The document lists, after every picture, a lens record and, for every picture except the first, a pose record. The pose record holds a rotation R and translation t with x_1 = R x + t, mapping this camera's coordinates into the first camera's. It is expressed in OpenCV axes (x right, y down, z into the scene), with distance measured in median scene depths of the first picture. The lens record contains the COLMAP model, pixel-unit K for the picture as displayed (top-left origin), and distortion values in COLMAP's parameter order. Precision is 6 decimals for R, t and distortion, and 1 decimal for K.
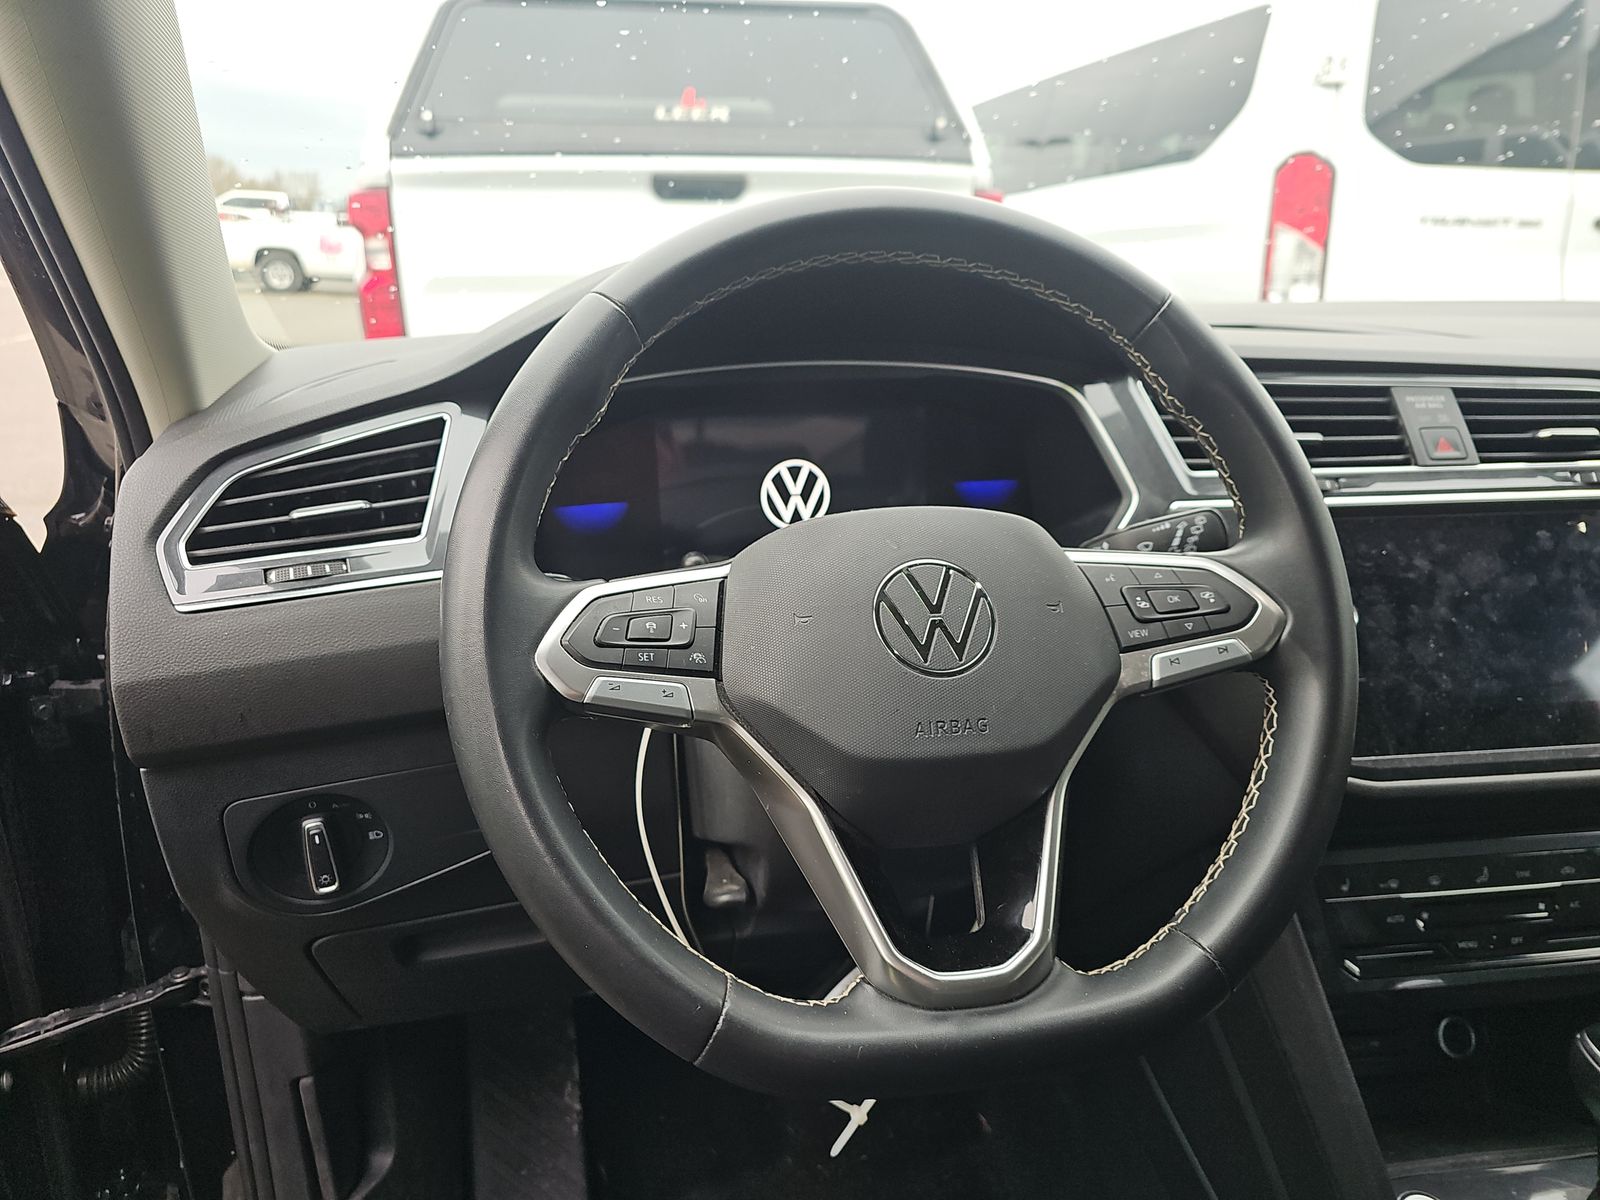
lens RADIAL K [[1080.6, 0, 790.4], [0, 1080.6, 597.7], [0, 0, 1]] dist [0.031447, -0.035053]
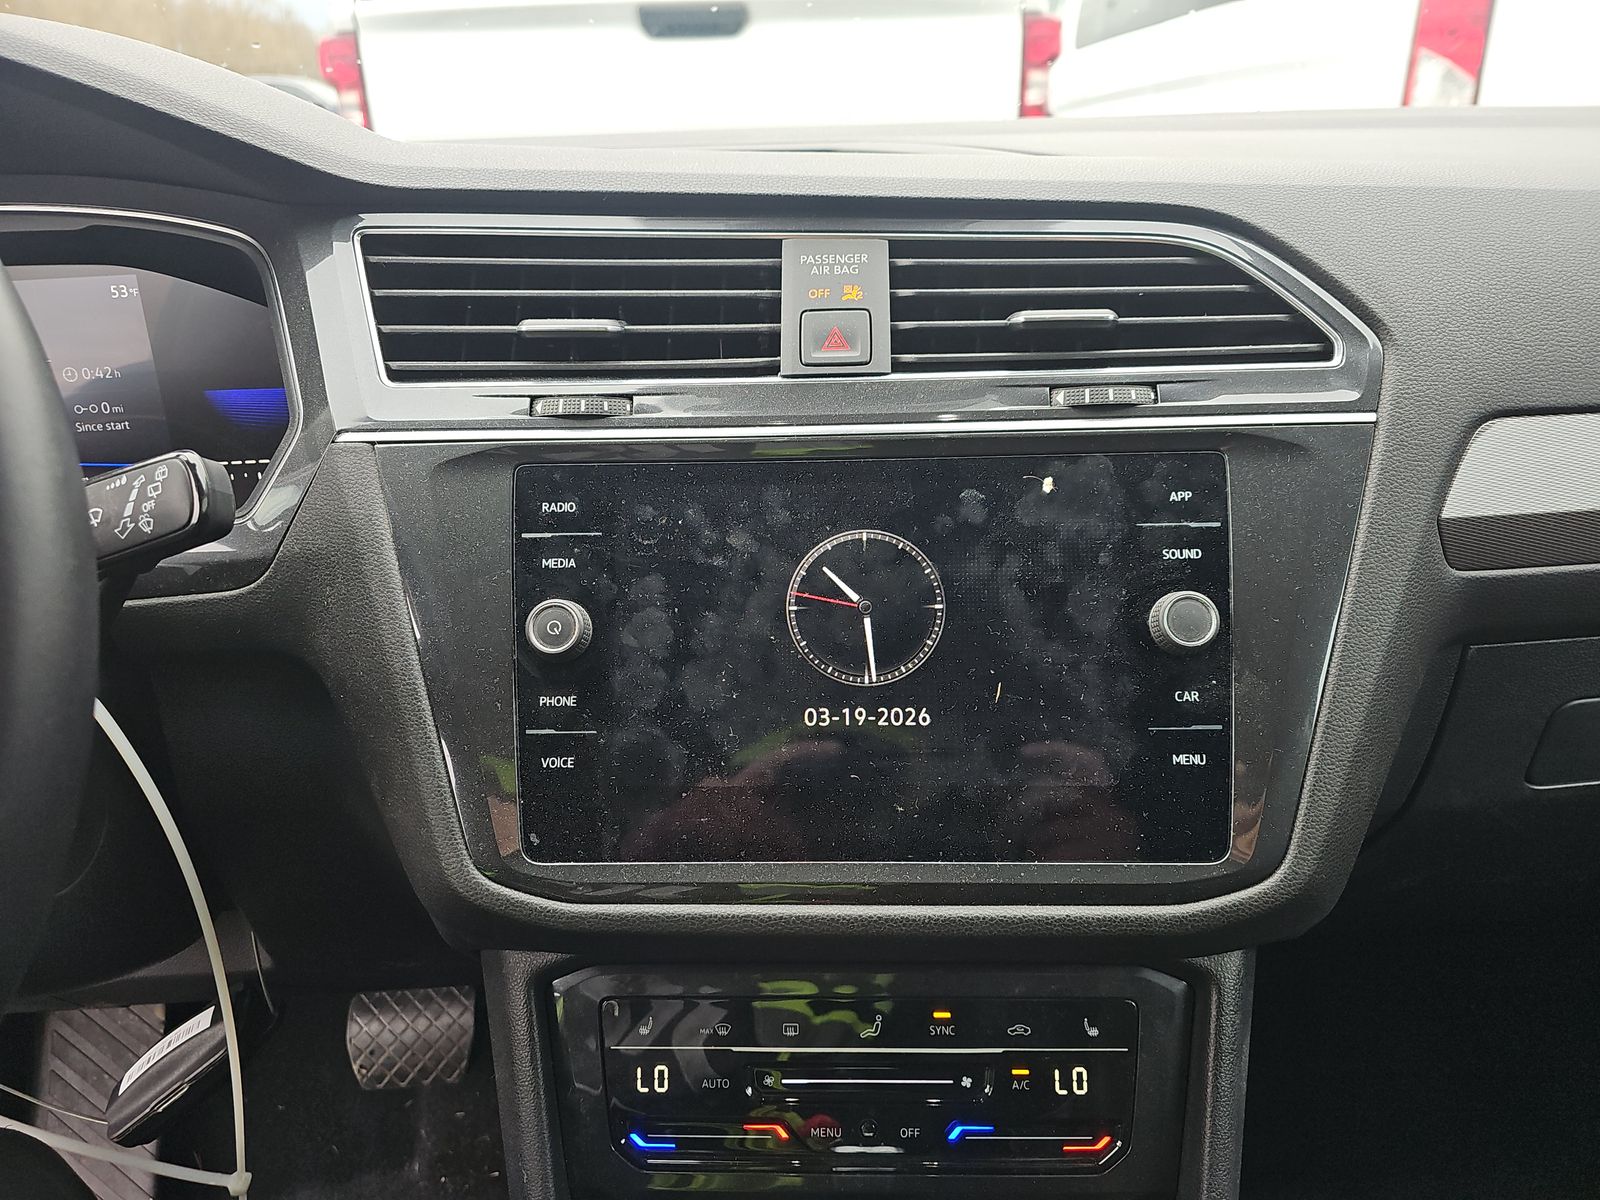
lens RADIAL K [[1080.6, 0, 797.4], [0, 1080.6, 608.3], [0, 0, 1]] dist [0.031447, -0.035053]
pose [[0.989189, 0.039984, -0.141093, 0.674120], [-0.022570, 0.992159, 0.122929, -0.066709], [0.144902, -0.118416, 0.982335, 0.396620]]
